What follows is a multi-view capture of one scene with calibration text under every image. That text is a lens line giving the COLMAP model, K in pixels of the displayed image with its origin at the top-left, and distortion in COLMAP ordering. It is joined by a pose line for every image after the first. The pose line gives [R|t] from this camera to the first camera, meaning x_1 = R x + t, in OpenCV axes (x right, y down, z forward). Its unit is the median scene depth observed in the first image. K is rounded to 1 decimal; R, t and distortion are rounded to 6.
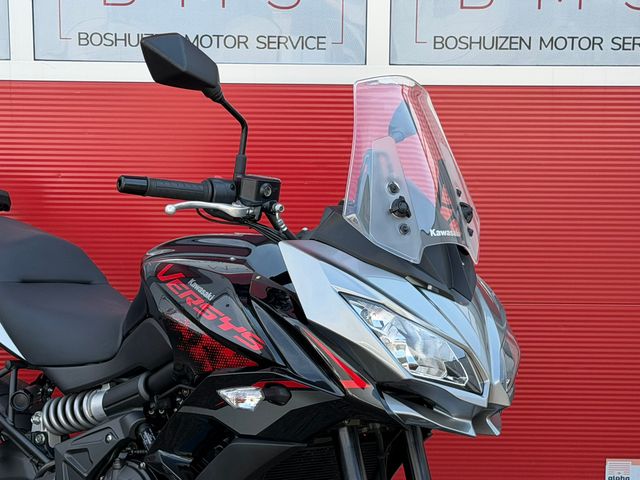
lens RADIAL K [[1489.6, 0, 337.7], [0, 1489.6, 249.4], [0, 0, 1]] dist [0.141851, 0.000000]
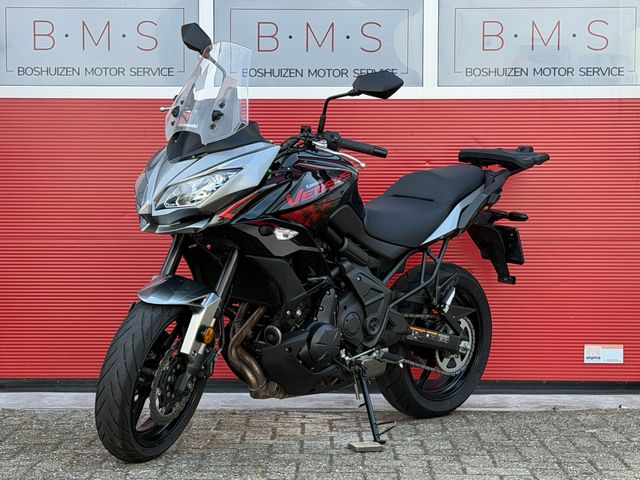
lens RADIAL K [[1489.6, 0, 318.3], [0, 1489.6, 243.2], [0, 0, 1]] dist [0.141851, 0.000000]
pose [[0.999369, -0.007278, -0.034760, -0.049312], [0.002644, 0.991310, -0.131519, 0.323402], [0.035415, 0.131344, 0.990704, -0.710307]]
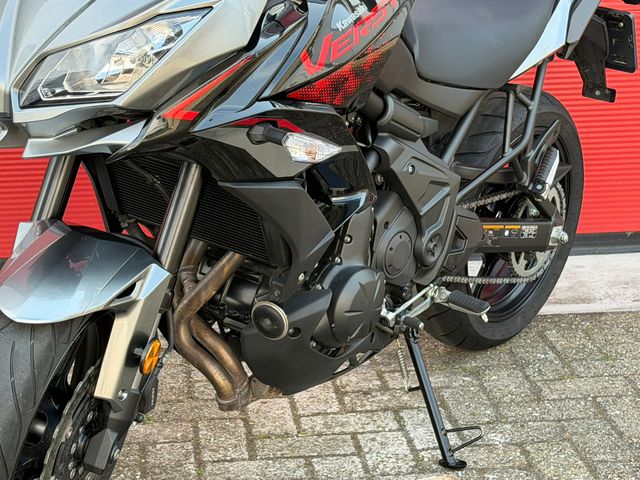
lens RADIAL K [[1489.6, 0, 320.7], [0, 1489.6, 243.0], [0, 0, 1]] dist [0.141851, 0.000000]
pose [[0.995368, -0.049396, 0.082477, -0.191022], [0.038308, 0.990644, 0.130985, 0.066709], [-0.088176, -0.127219, 0.987948, 0.092970]]
